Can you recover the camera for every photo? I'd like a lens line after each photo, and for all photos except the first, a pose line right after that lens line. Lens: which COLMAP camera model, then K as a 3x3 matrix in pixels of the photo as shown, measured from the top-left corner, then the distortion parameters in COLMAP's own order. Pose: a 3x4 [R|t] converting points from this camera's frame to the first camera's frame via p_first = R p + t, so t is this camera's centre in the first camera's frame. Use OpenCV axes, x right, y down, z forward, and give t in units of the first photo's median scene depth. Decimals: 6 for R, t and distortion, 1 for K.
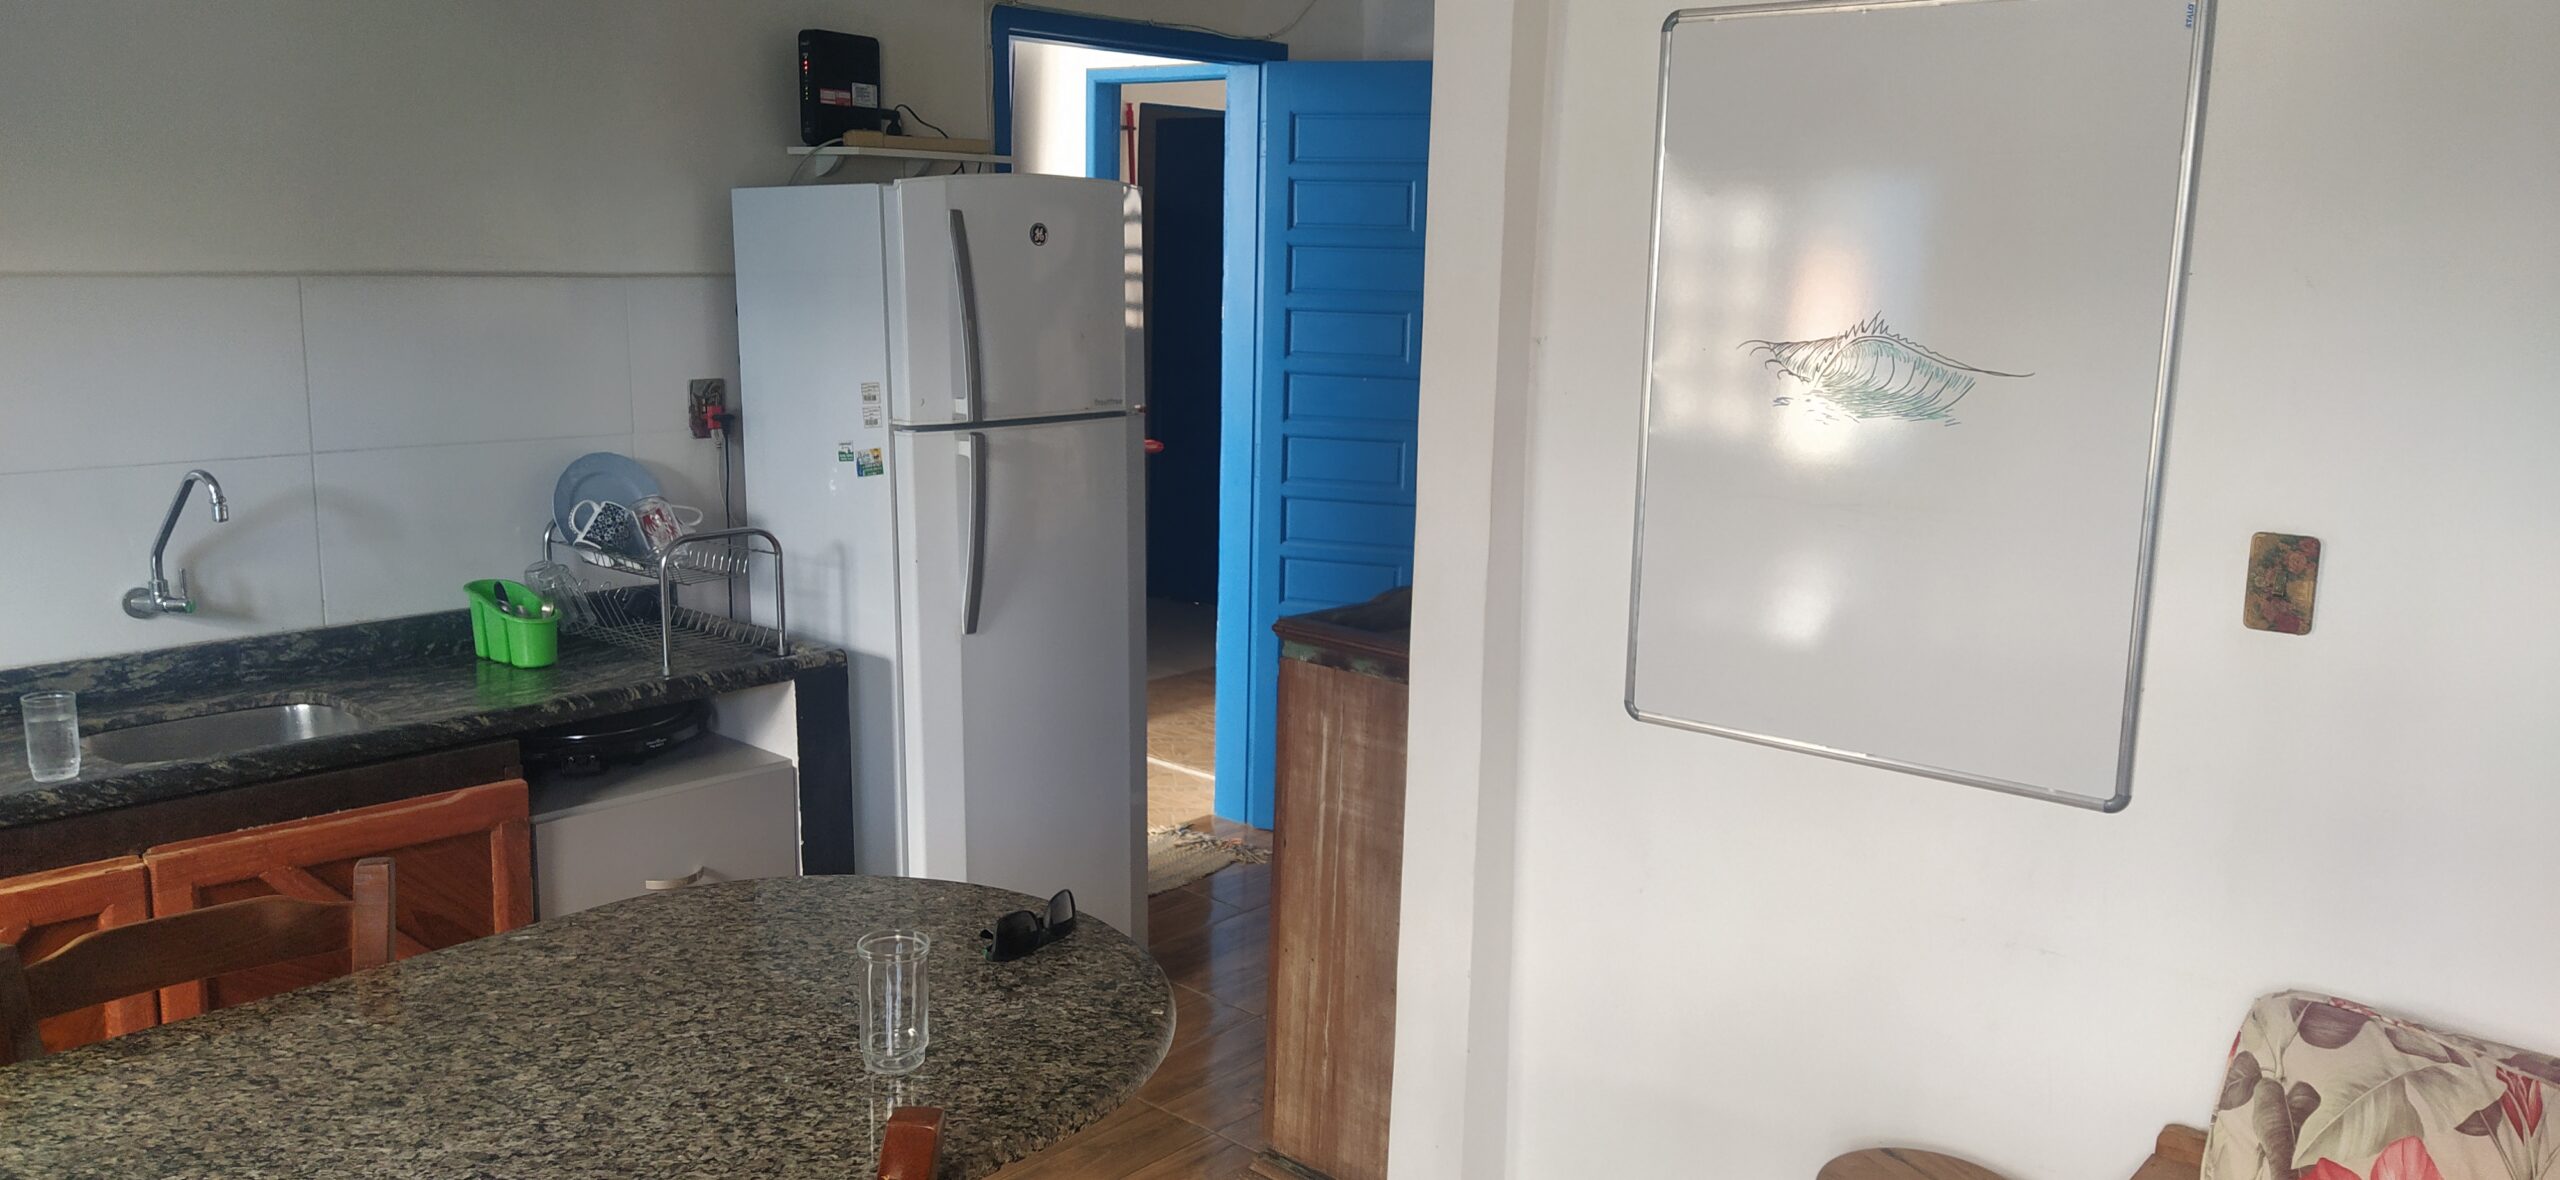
lens RADIAL K [[1817.8, 0, 1282.7], [0, 1817.8, 587.1], [0, 0, 1]] dist [-0.001894, -0.005418]
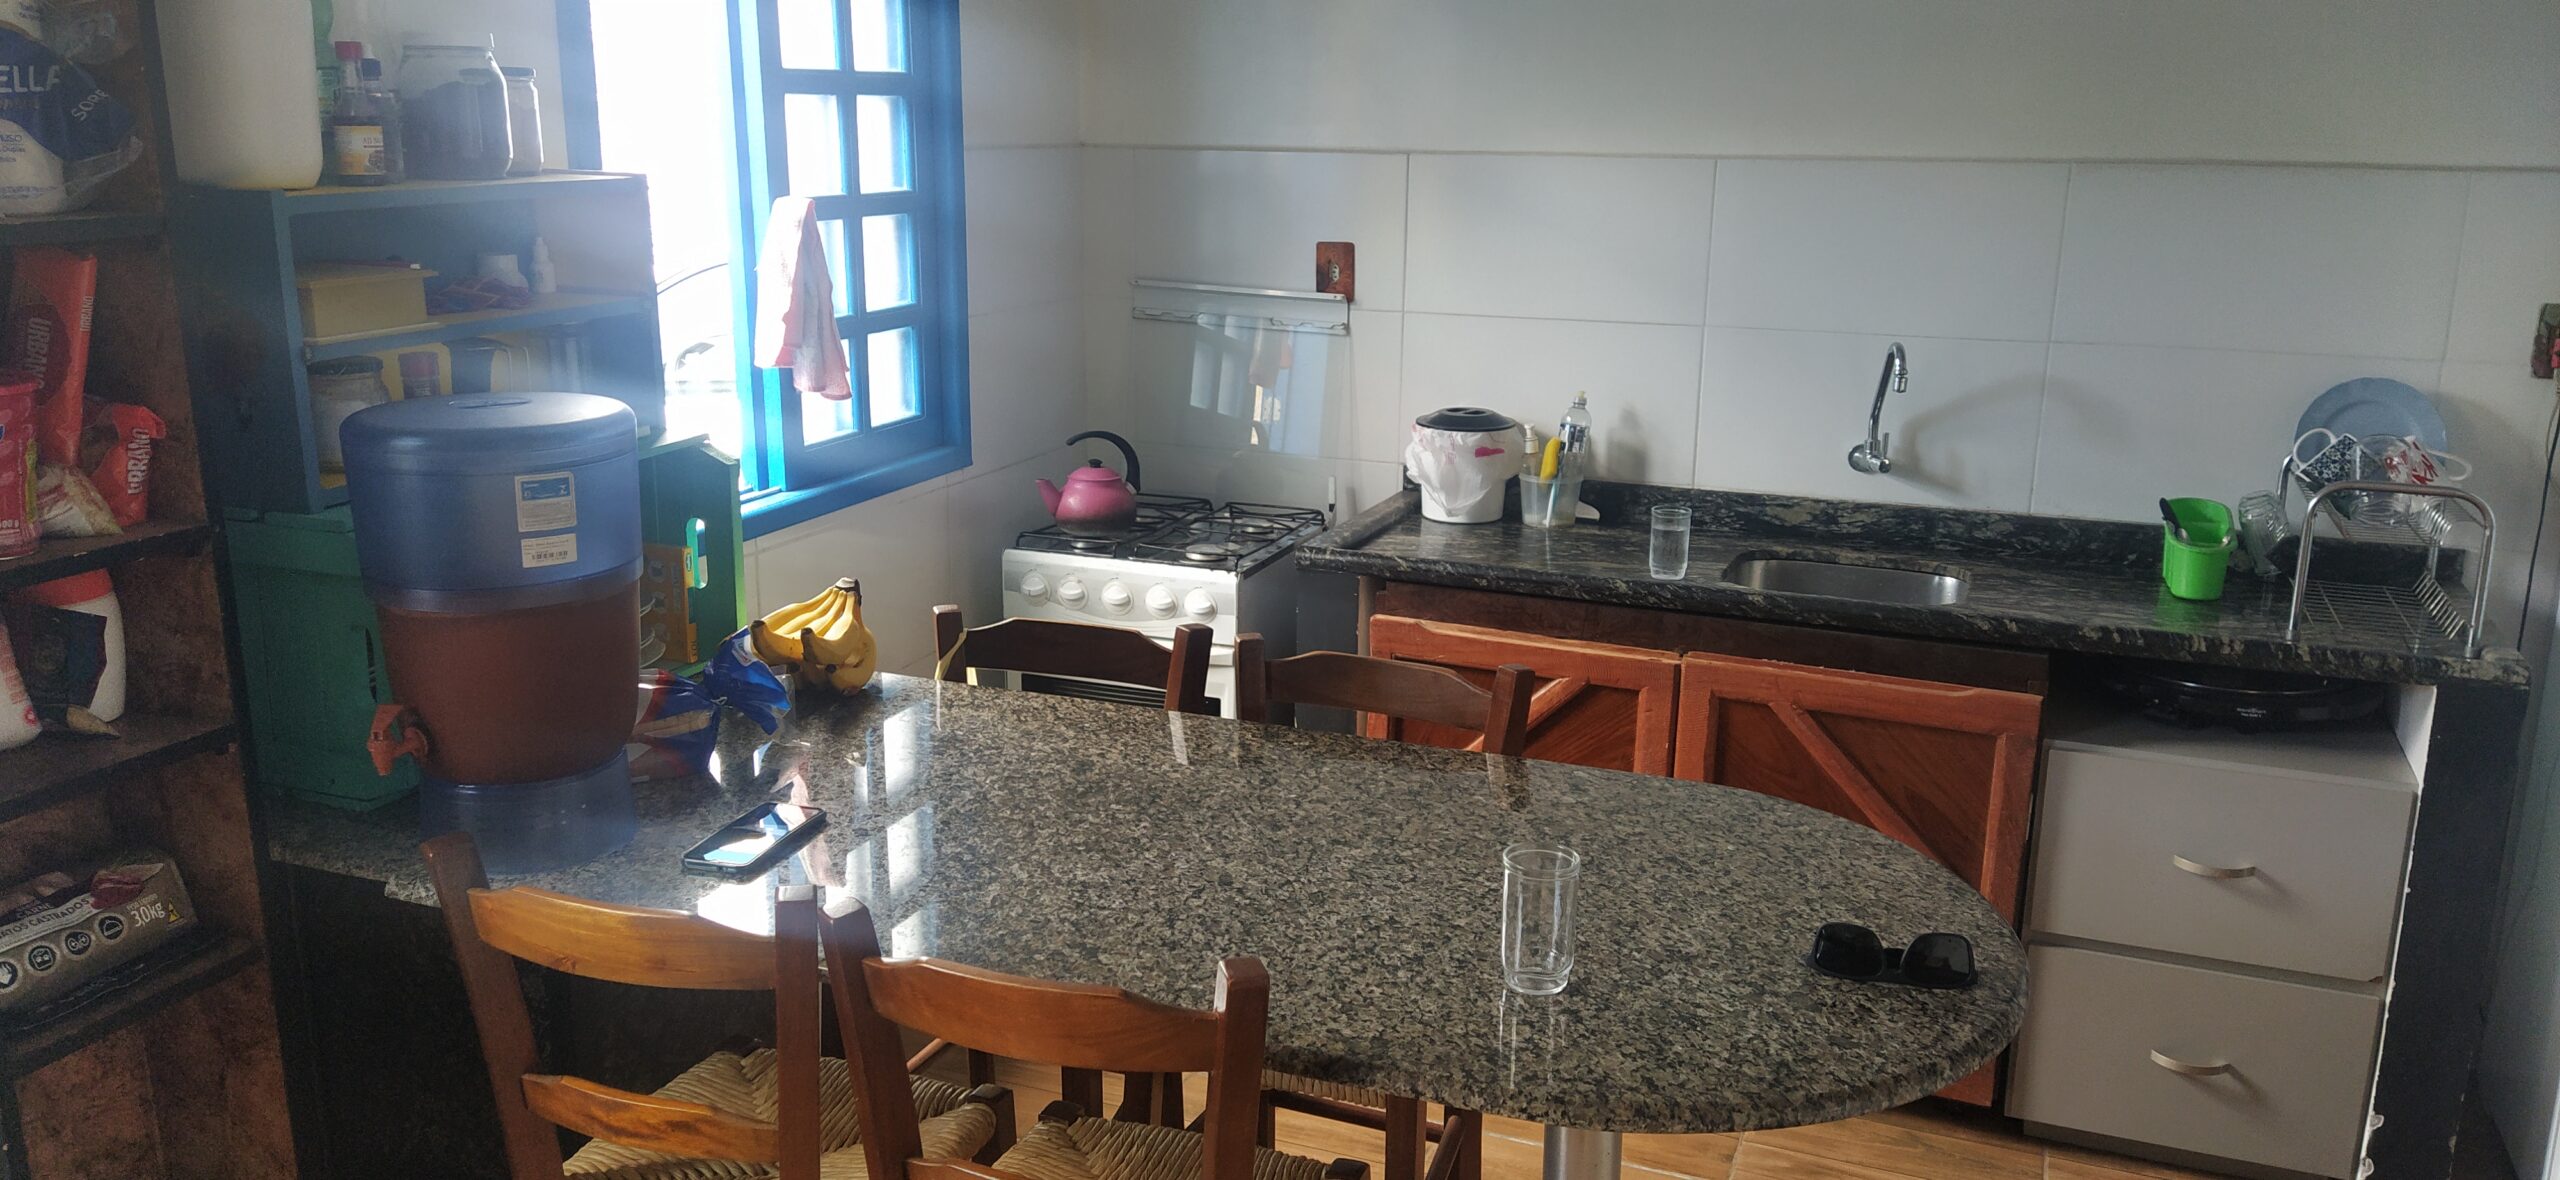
lens RADIAL K [[1817.8, 0, 1280.4], [0, 1817.8, 592.8], [0, 0, 1]] dist [-0.001894, -0.005418]
pose [[0.332730, 0.216246, -0.917893, 0.301430], [-0.169360, 0.971230, 0.167420, -0.037870], [0.927690, 0.099748, 0.359781, 0.272864]]
